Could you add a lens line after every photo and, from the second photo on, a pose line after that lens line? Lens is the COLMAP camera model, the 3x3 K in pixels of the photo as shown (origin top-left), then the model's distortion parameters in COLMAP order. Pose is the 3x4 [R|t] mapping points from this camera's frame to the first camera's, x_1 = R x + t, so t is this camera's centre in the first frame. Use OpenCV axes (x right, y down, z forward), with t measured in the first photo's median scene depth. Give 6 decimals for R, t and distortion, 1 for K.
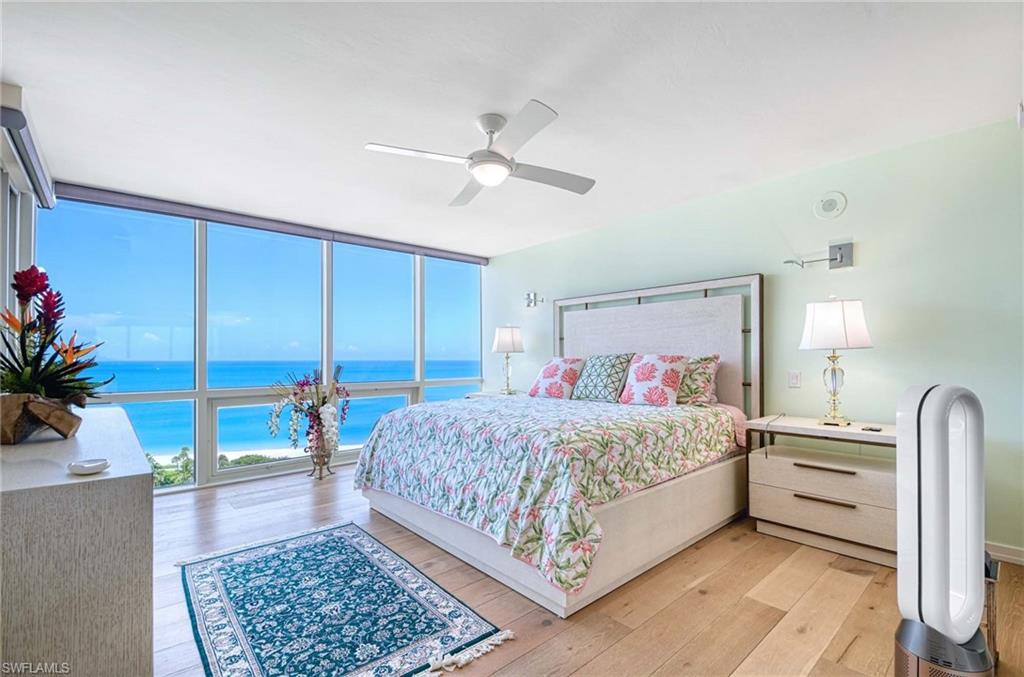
lens RADIAL K [[454.1, 0, 510.0], [0, 454.1, 347.0], [0, 0, 1]] dist [-0.025853, -0.004088]
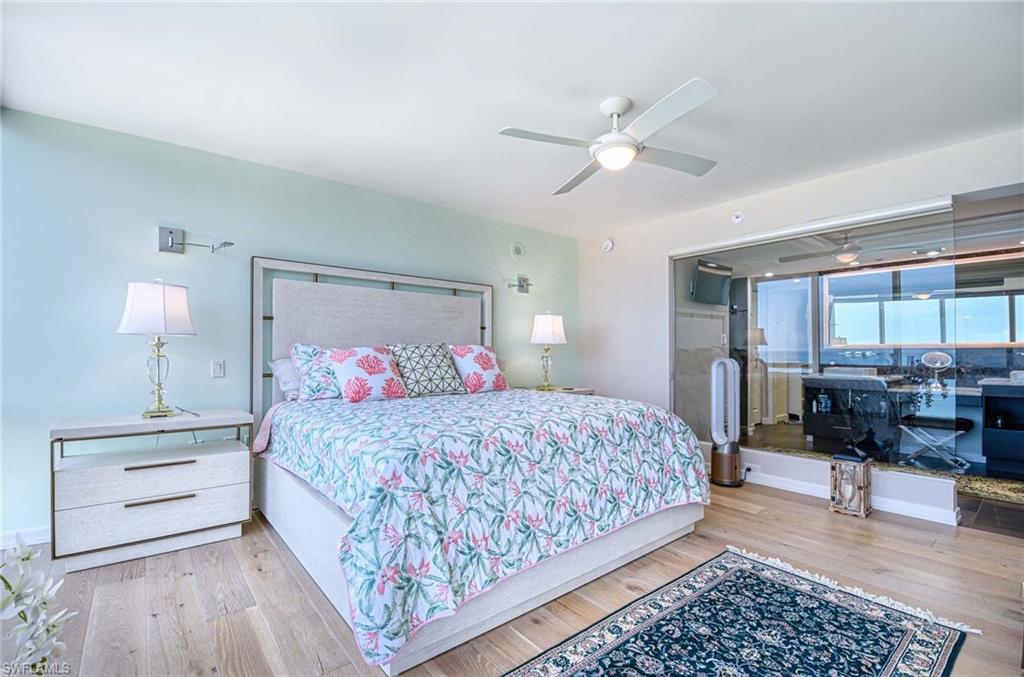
lens RADIAL K [[454.1, 0, 509.3], [0, 454.1, 332.2], [0, 0, 1]] dist [-0.025853, -0.004088]
pose [[0.036506, 0.042925, 0.998411, -1.128616], [-0.031403, 0.998633, -0.041786, 0.042812], [-0.998840, -0.029827, 0.037804, 1.294280]]
